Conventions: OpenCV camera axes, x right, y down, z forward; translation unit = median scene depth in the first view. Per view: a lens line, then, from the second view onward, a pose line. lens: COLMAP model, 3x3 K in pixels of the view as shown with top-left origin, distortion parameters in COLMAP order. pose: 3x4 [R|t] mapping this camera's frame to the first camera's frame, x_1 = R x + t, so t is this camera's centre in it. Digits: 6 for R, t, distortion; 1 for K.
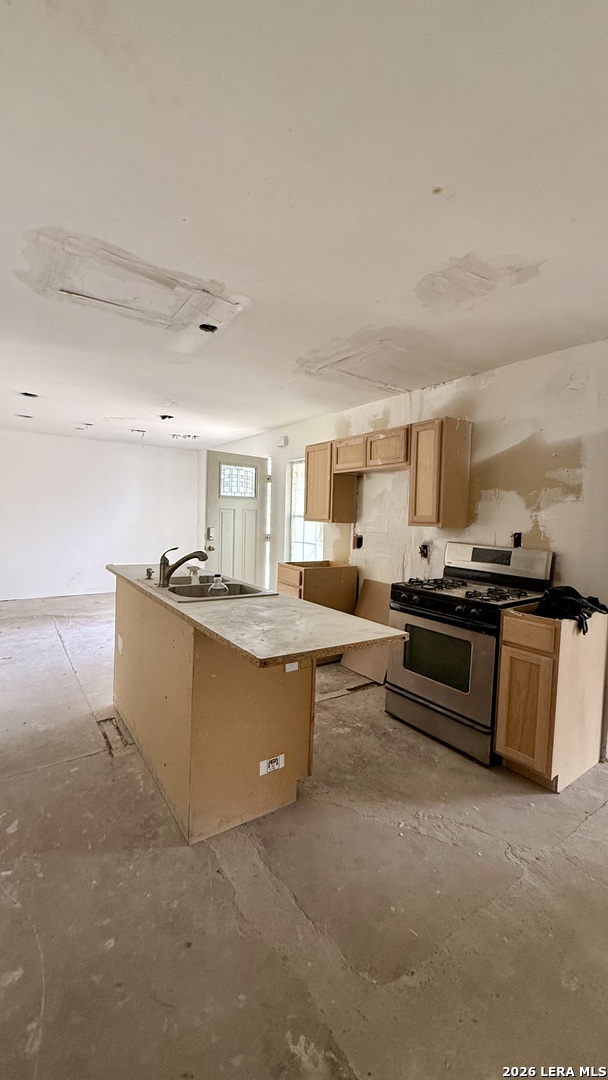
lens RADIAL K [[429.6, 0, 300.7], [0, 429.6, 538.3], [0, 0, 1]] dist [0.000439, -0.000287]
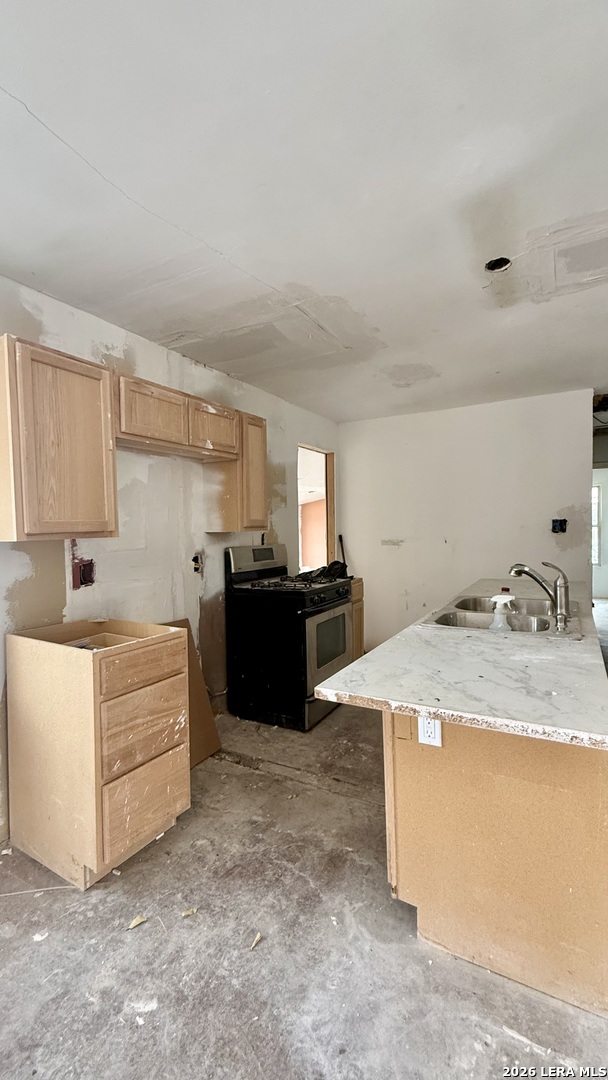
lens RADIAL K [[457.2, 0, 304.0], [0, 457.2, 540.0], [0, 0, 1]] dist [0.003342, 0.000487]
pose [[-0.436281, -0.049458, 0.898450, -0.579722], [0.054481, 0.995204, 0.081239, -0.075138], [-0.898160, 0.084392, -0.431494, 1.216218]]
